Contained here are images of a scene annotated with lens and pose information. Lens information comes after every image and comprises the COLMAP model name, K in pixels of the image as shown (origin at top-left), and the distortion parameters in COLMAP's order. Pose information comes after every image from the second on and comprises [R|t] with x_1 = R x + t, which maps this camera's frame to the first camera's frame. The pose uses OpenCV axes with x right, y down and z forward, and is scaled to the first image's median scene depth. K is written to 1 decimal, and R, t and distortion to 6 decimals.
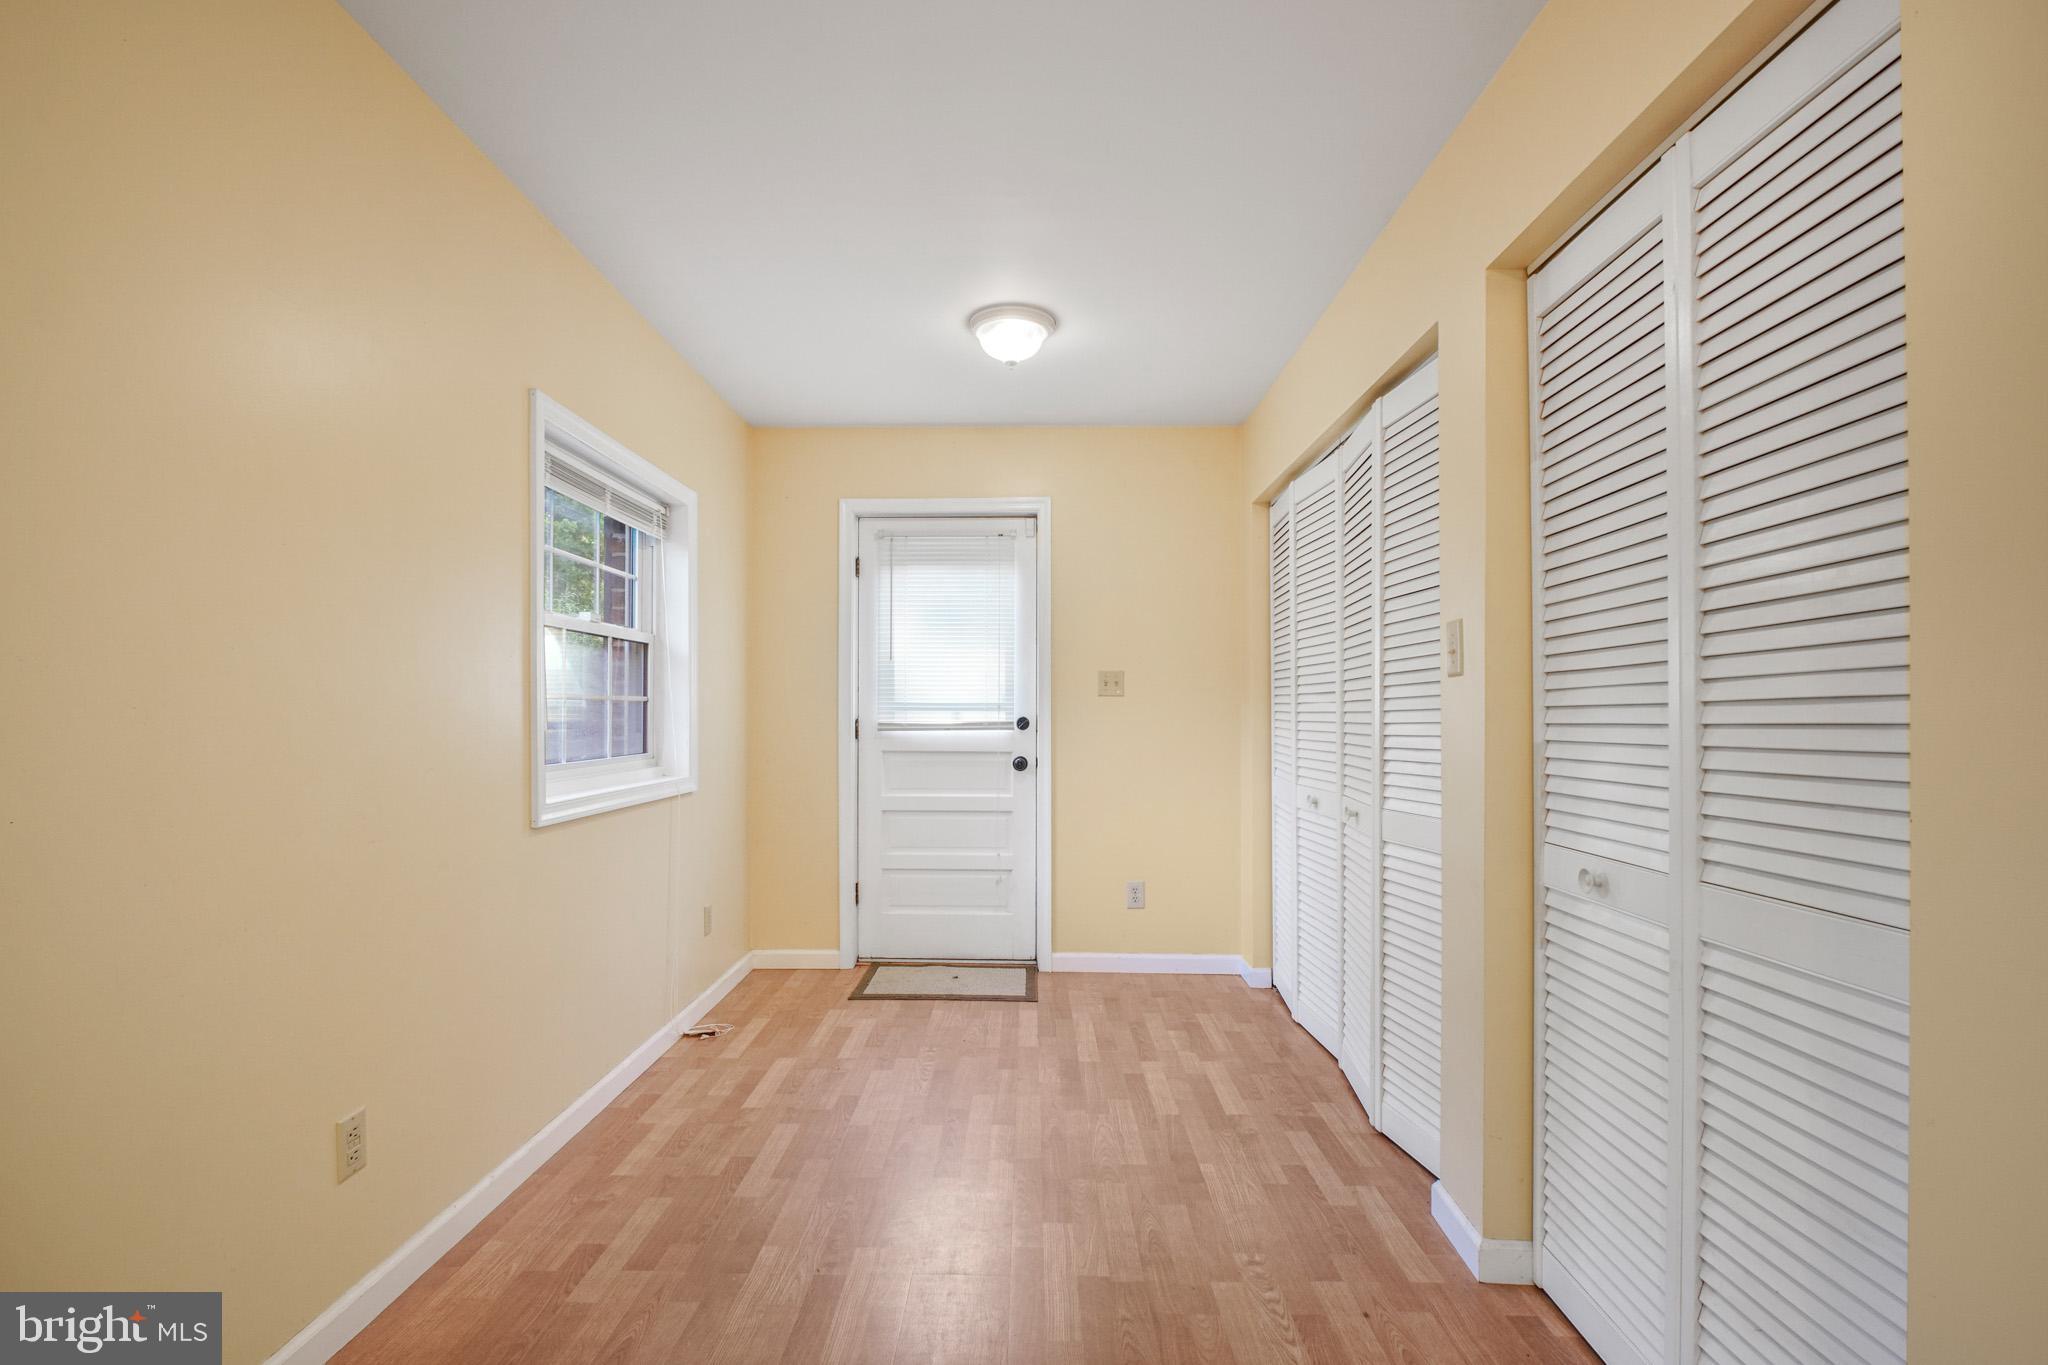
lens RADIAL K [[952.9, 0, 1010.1], [0, 952.9, 708.7], [0, 0, 1]] dist [-0.003793, -0.003243]
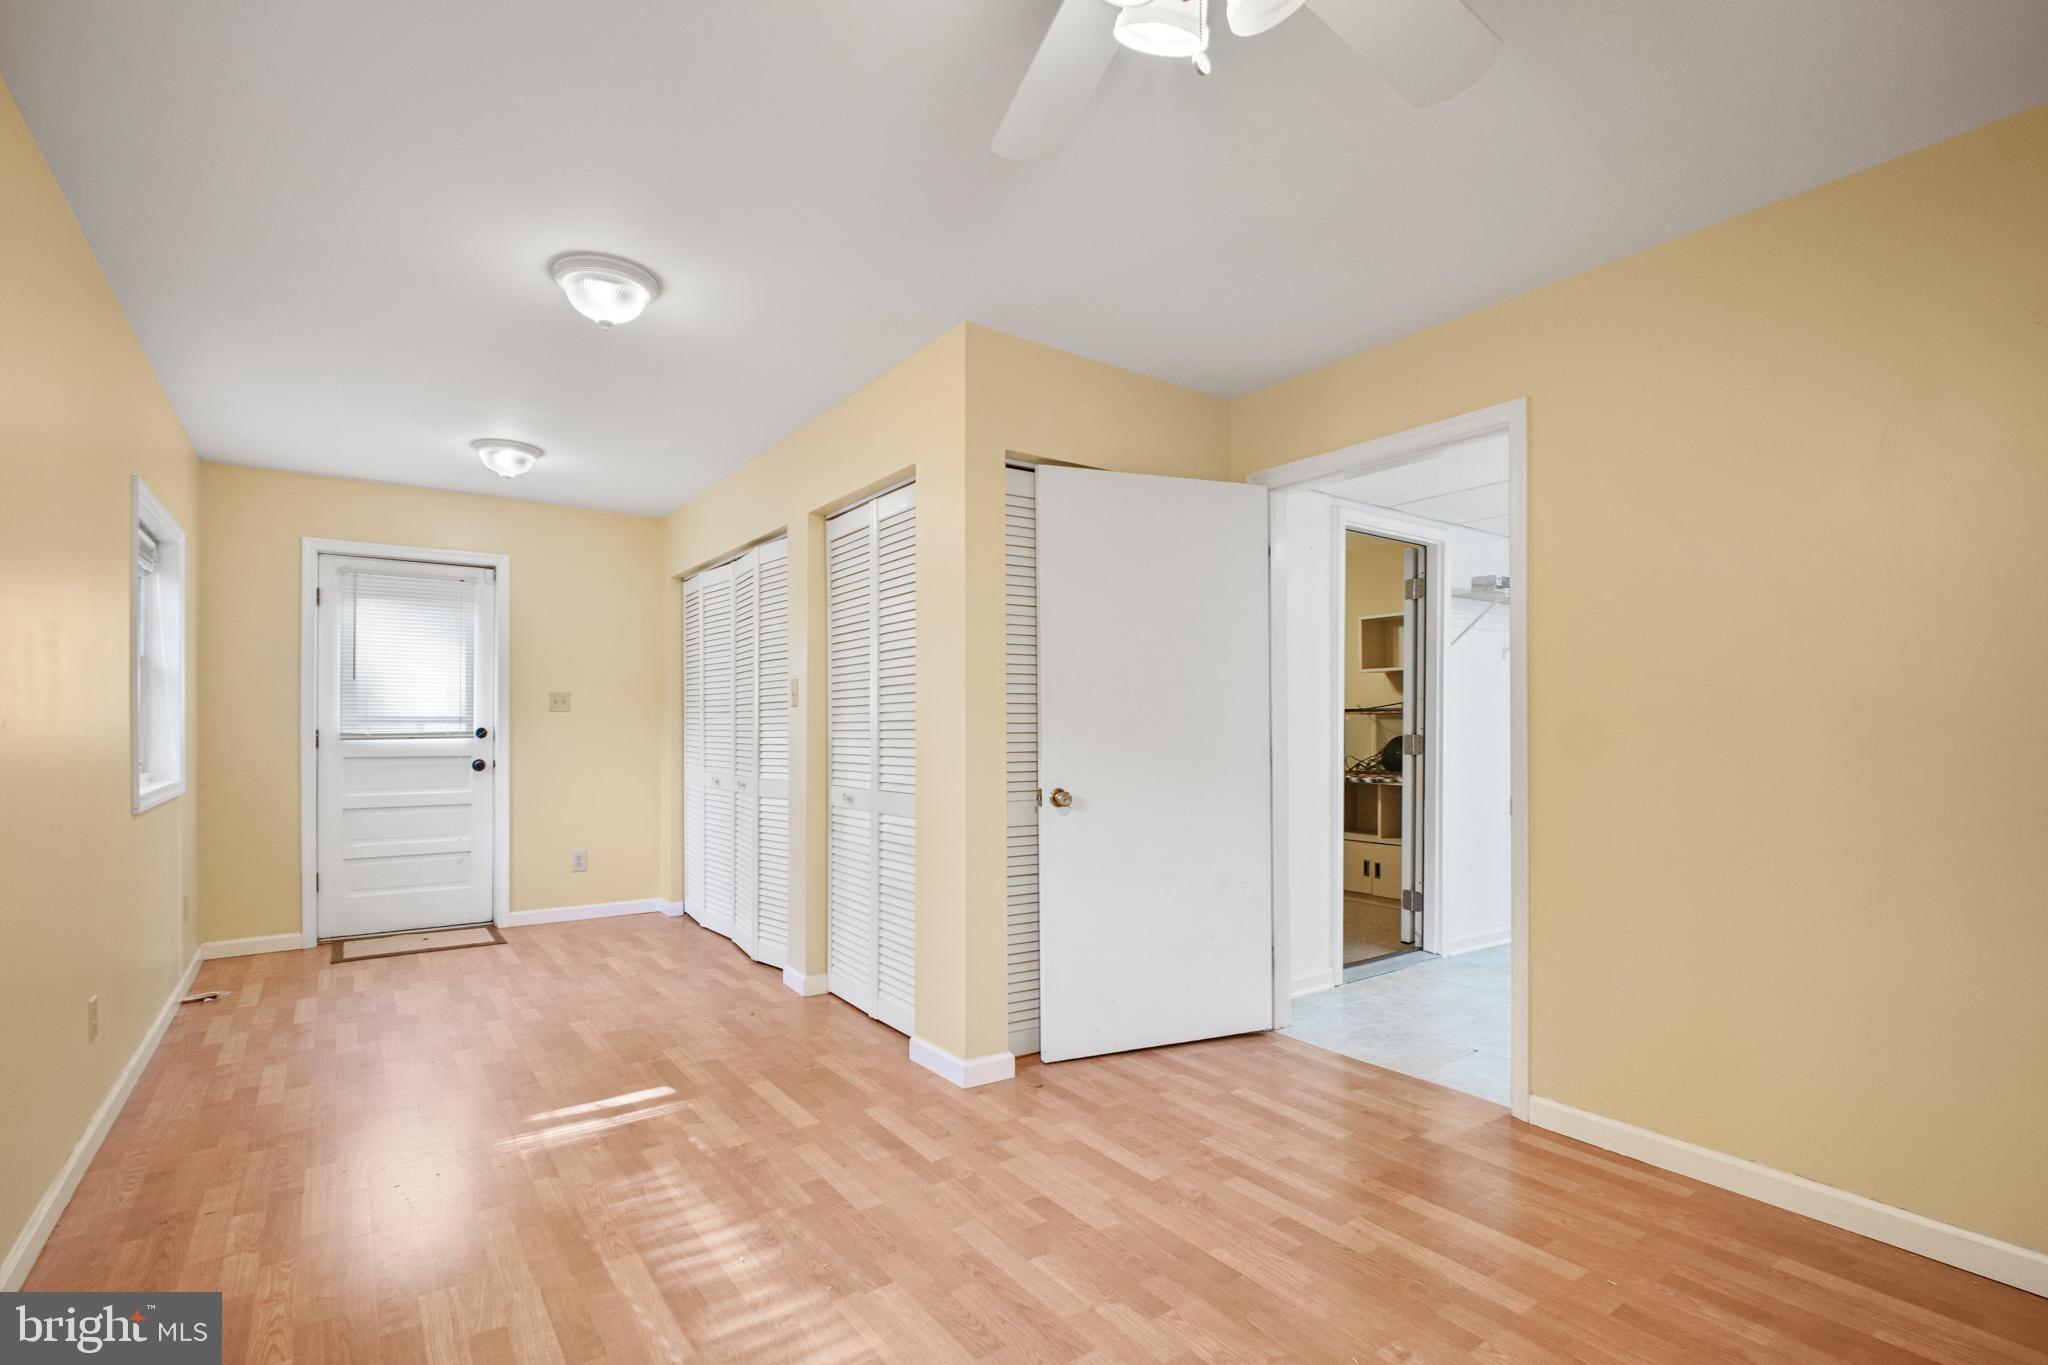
lens RADIAL K [[952.9, 0, 992.6], [0, 952.9, 718.0], [0, 0, 1]] dist [-0.003793, -0.003243]
pose [[0.815081, 0.003016, 0.579339, -0.220606], [-0.002440, 0.999995, -0.001773, -0.004651], [-0.579341, 0.000032, 0.815085, -0.545138]]
